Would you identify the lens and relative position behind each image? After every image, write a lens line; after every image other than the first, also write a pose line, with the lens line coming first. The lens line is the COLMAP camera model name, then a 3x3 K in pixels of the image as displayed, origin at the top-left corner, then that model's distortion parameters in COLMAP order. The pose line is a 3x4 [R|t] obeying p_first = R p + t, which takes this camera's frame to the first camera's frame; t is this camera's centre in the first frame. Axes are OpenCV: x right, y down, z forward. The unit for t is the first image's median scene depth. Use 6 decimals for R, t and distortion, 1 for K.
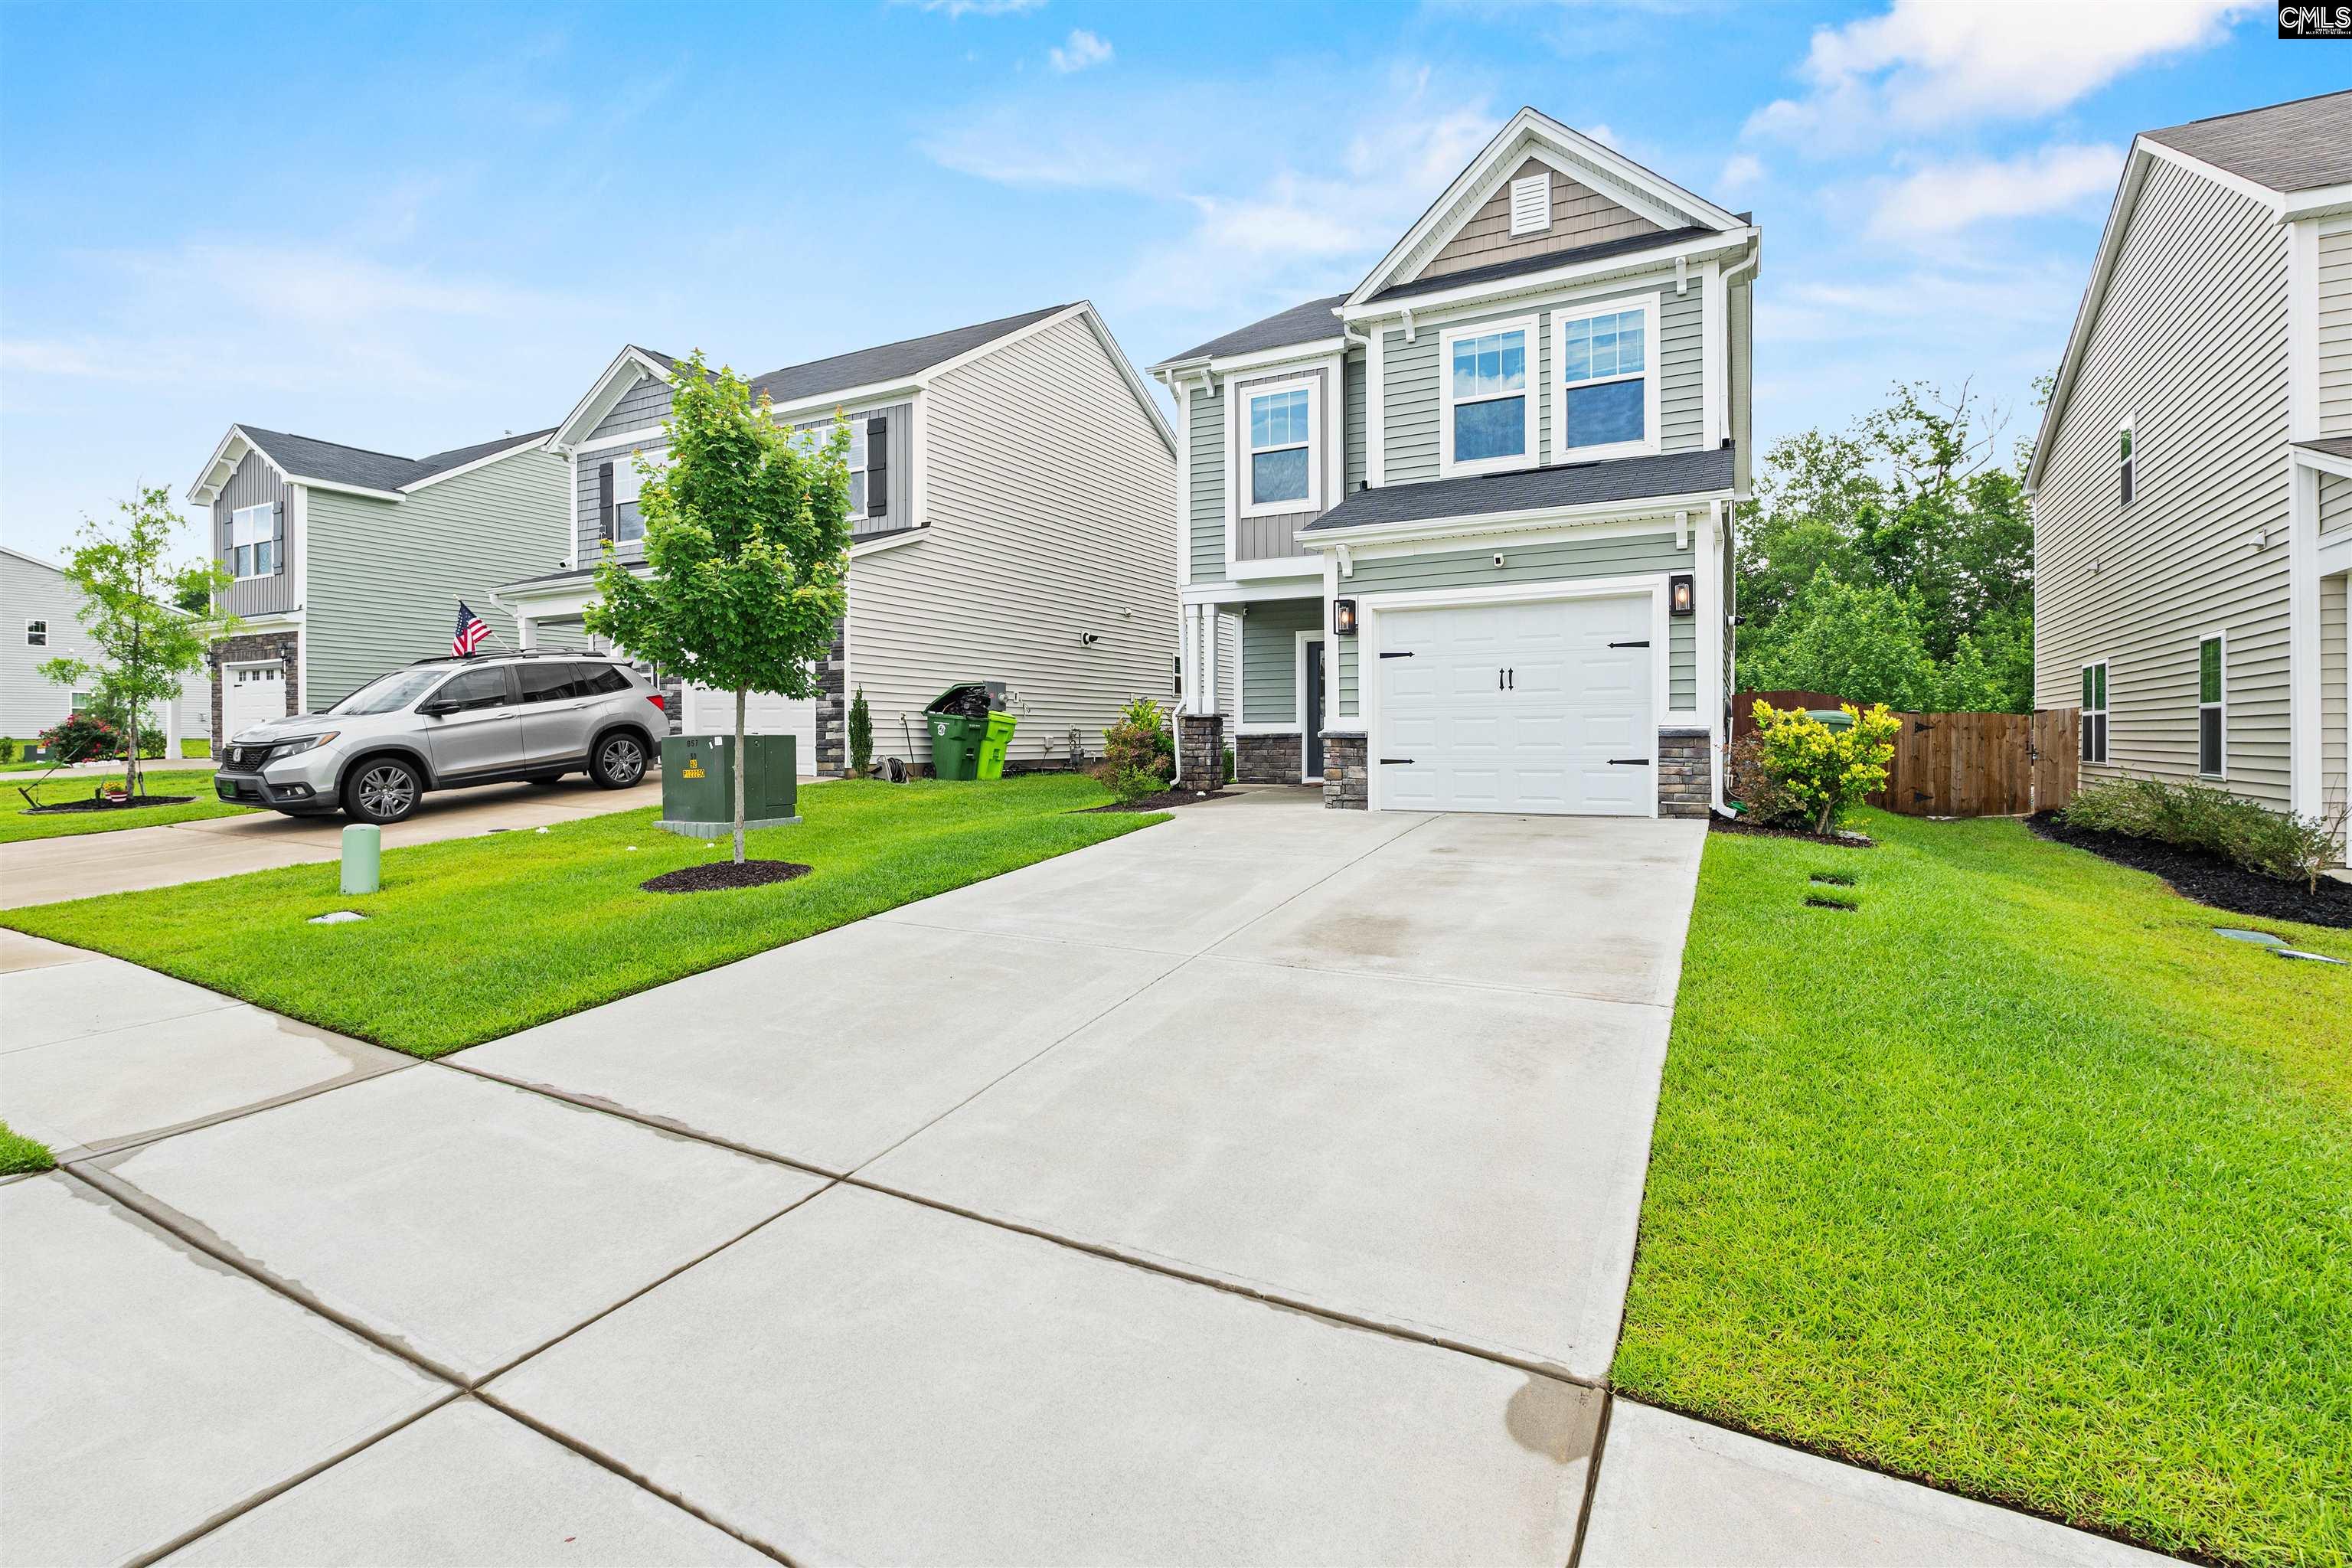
lens RADIAL K [[1123.5, 0, 1176.0], [0, 1123.5, 784.0], [0, 0, 1]] dist [-0.000956, 0.000016]
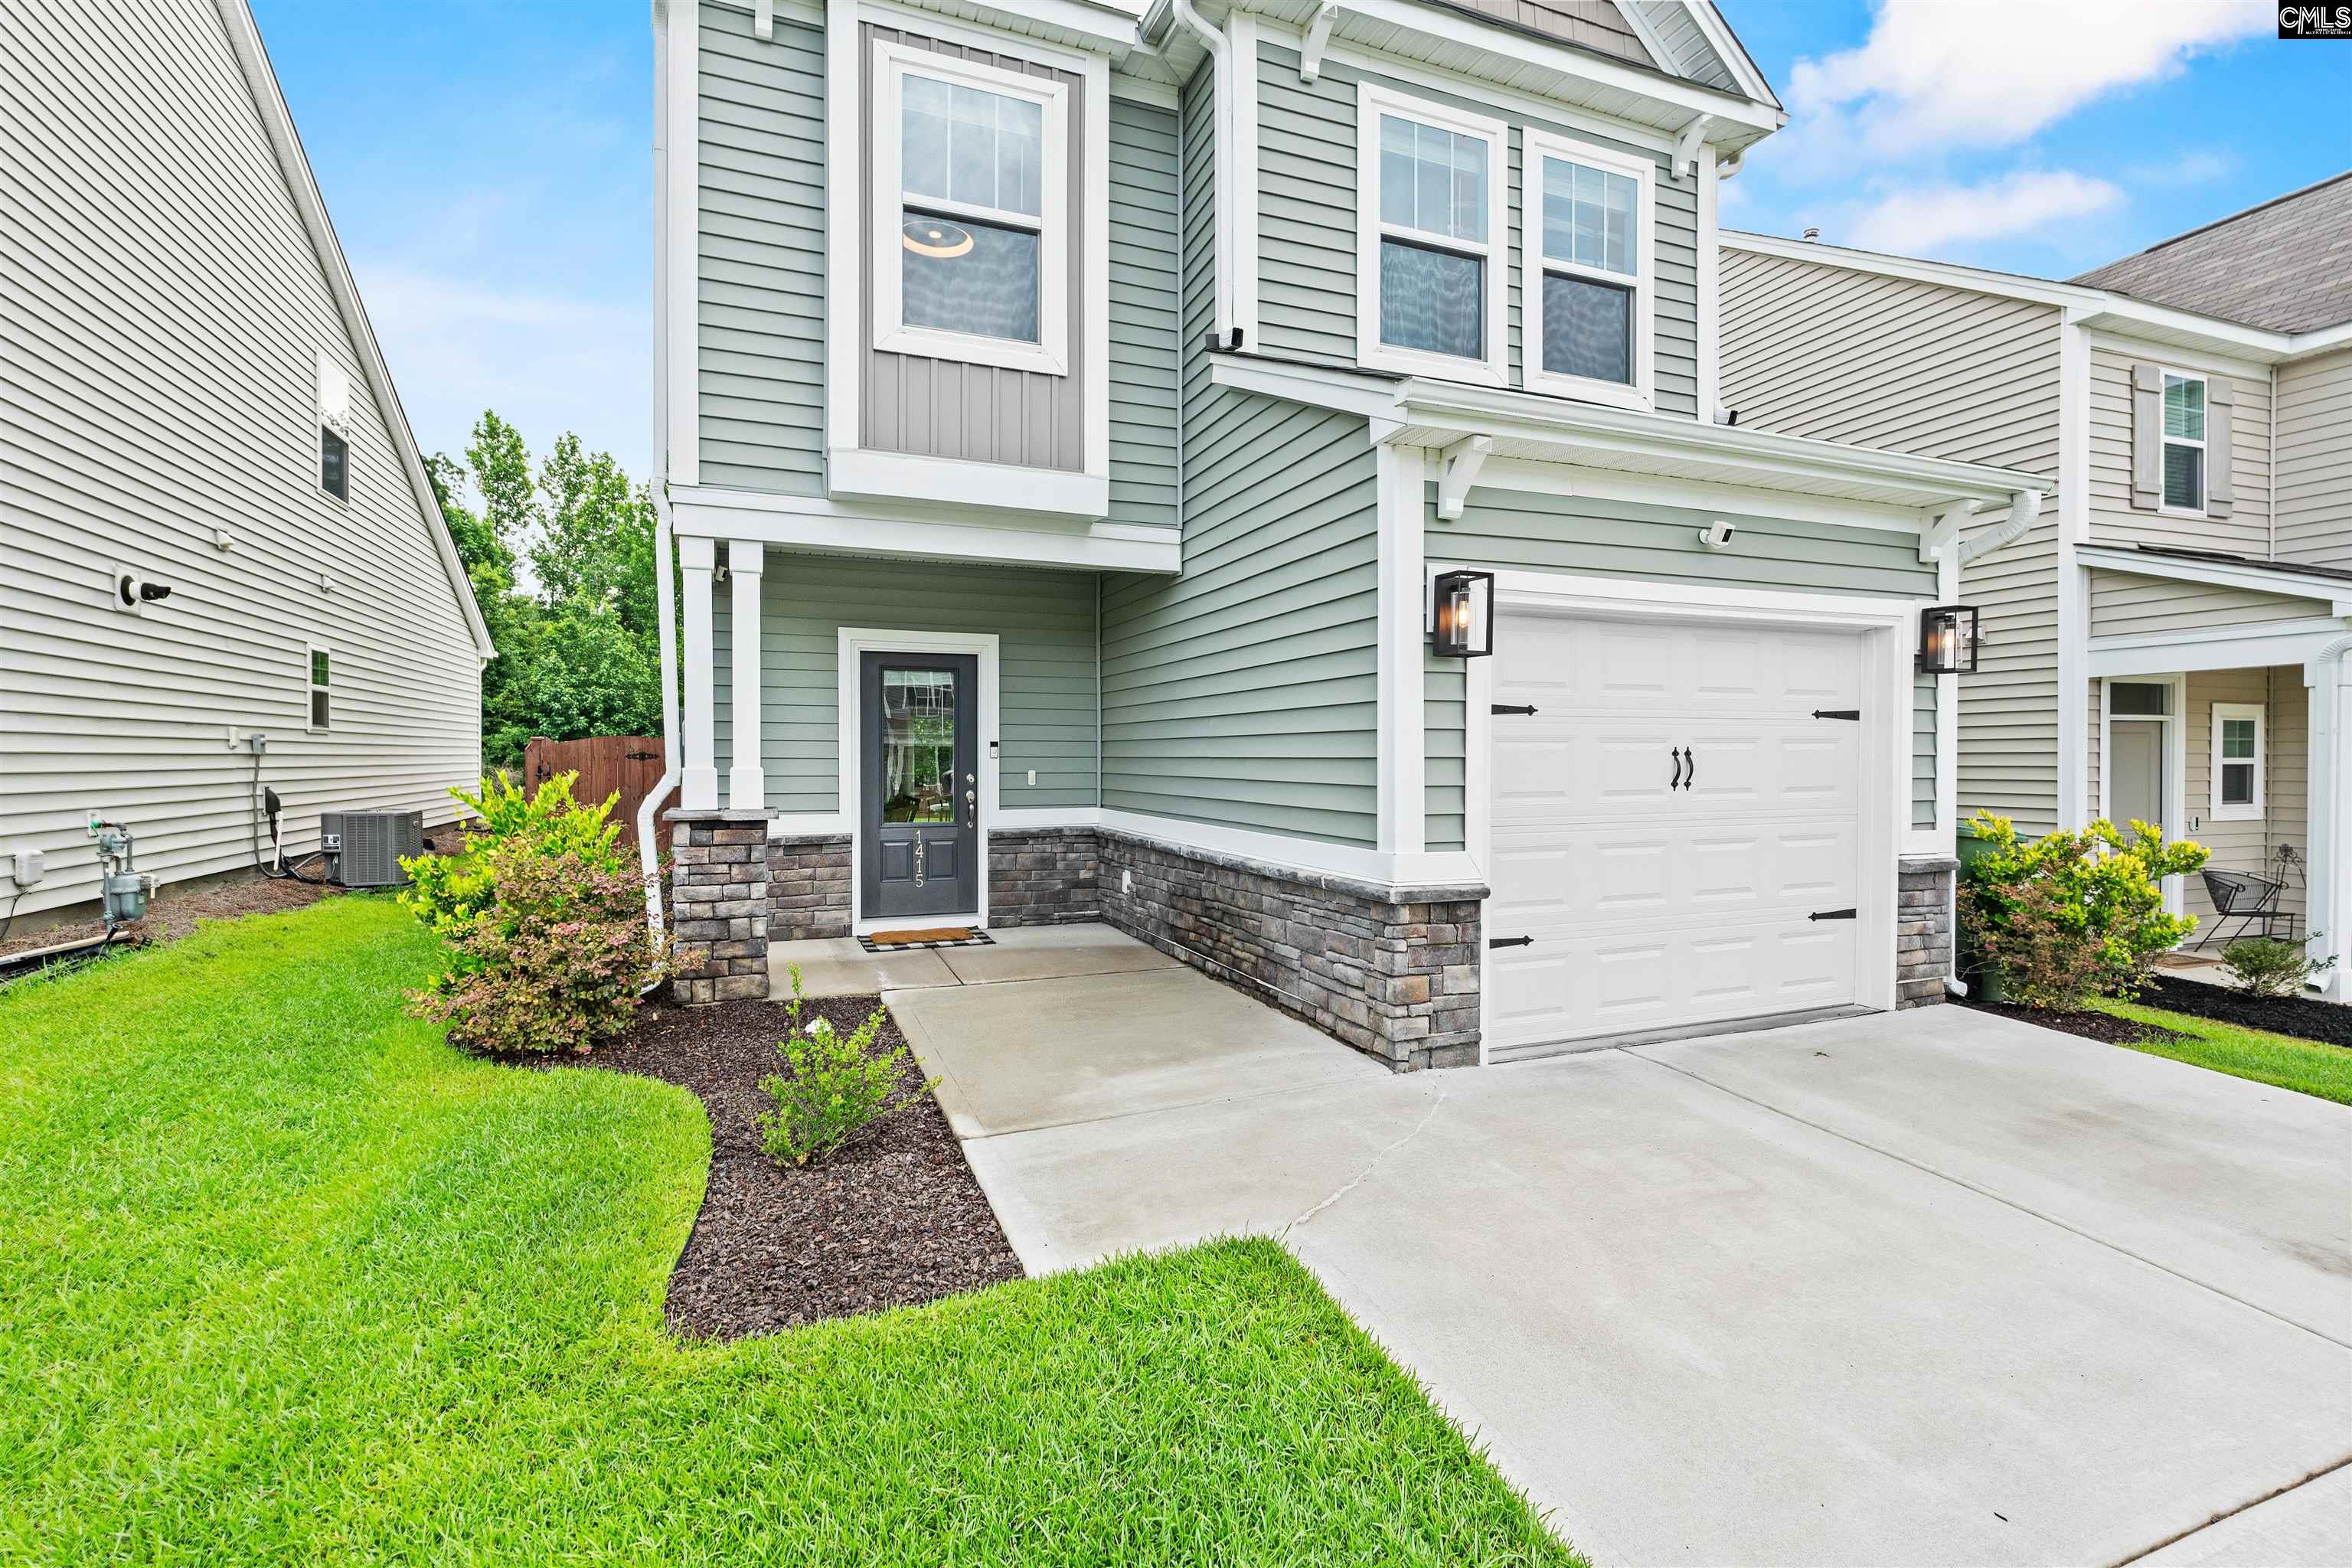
lens RADIAL K [[1082.6, 0, 1170.3], [0, 1082.6, 779.8], [0, 0, 1]] dist [-0.014190, -0.000400]
pose [[0.645980, -0.011885, 0.763262, -0.216212], [0.026554, 0.999624, -0.006908, -0.083785], [-0.762893, 0.024730, 0.646052, 0.792246]]
